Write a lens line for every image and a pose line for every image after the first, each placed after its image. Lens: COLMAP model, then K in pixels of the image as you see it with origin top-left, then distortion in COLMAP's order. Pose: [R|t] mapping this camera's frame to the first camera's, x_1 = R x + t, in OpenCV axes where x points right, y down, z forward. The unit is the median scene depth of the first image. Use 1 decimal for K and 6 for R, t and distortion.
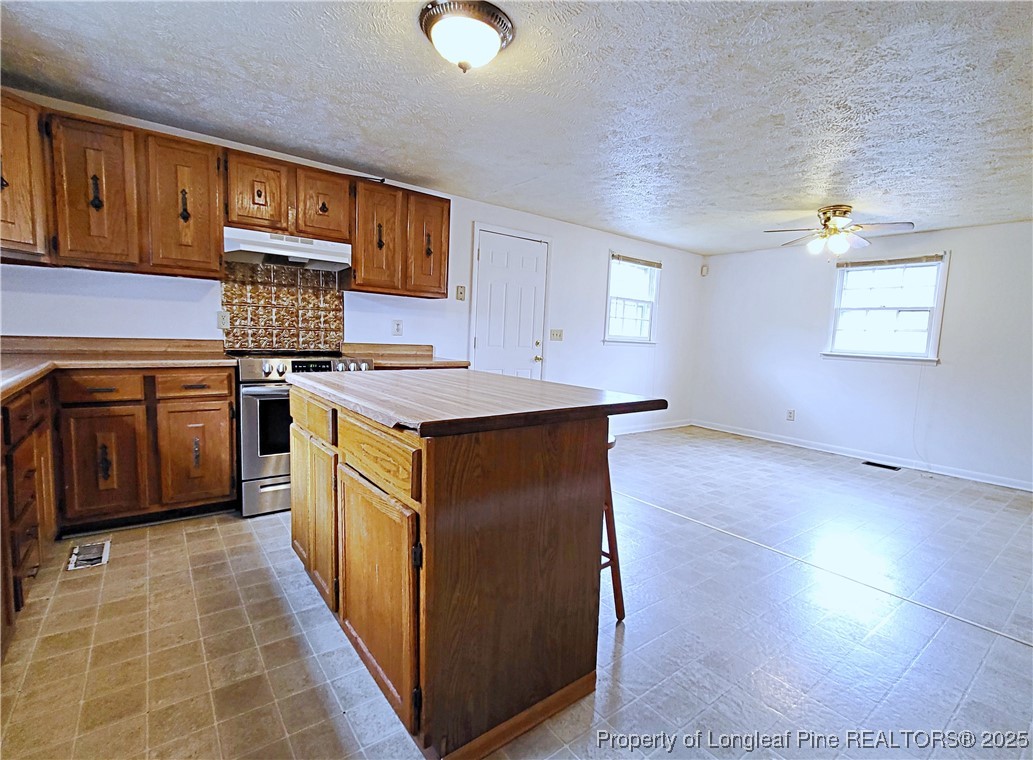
lens RADIAL K [[477.9, 0, 516.3], [0, 477.9, 383.1], [0, 0, 1]] dist [-0.000978, -0.001174]
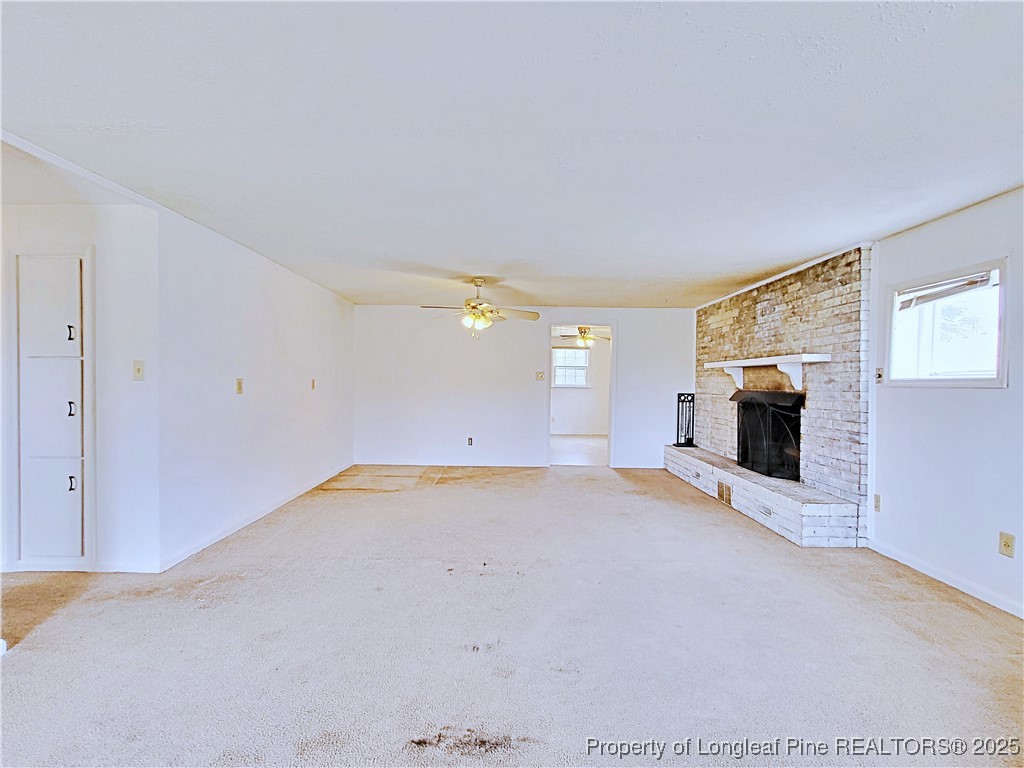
lens RADIAL K [[465.8, 0, 510.0], [0, 465.8, 387.3], [0, 0, 1]] dist [-0.002167, -0.001162]
pose [[0.796581, -0.030922, -0.603741, 2.210999], [-0.034678, 0.994709, -0.096700, 0.201703], [0.603537, 0.097965, 0.791294, -1.259615]]
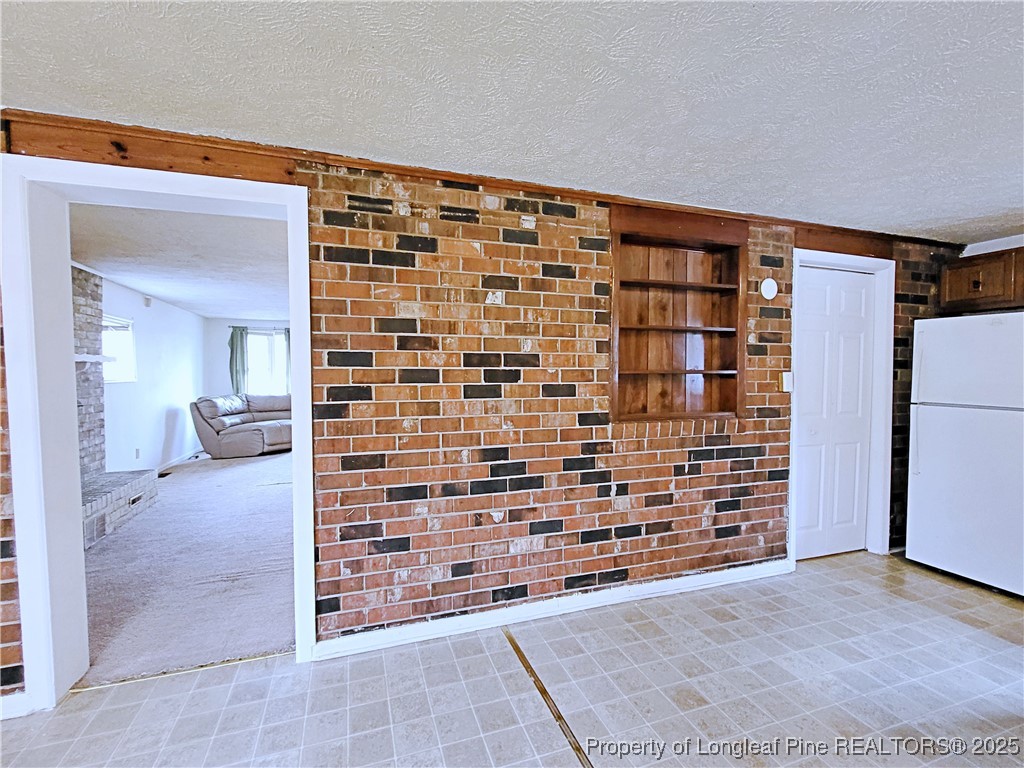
lens RADIAL K [[465.8, 0, 510.0], [0, 465.8, 387.3], [0, 0, 1]] dist [-0.002167, -0.001162]
pose [[-0.949482, -0.056620, 0.308671, 0.527229], [-0.012176, 0.989495, 0.144052, -0.152125], [-0.313585, 0.133016, -0.940198, 1.117834]]
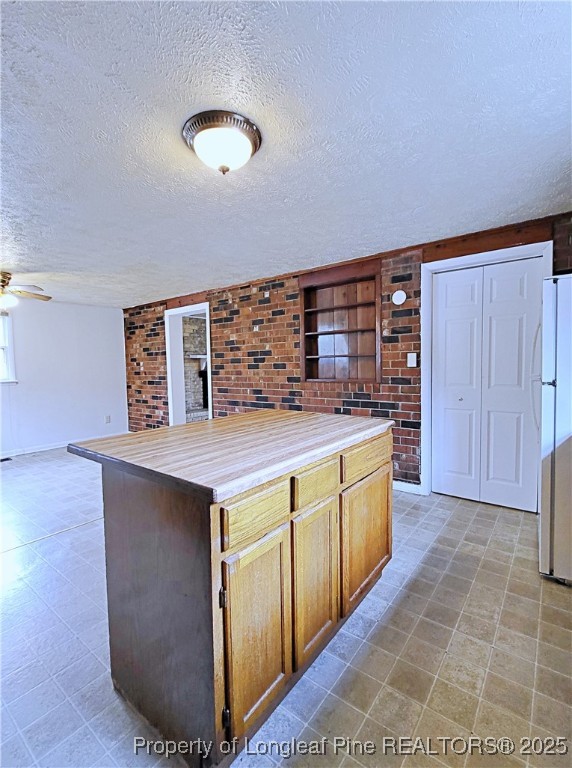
lens RADIAL K [[355.3, 0, 285.7], [0, 355.3, 382.1], [0, 0, 1]] dist [-0.000978, -0.001174]
pose [[-0.265903, -0.086933, 0.960072, -0.627362], [0.104019, 0.987523, 0.118227, -0.130728], [-0.958371, 0.131303, -0.253543, 0.671261]]
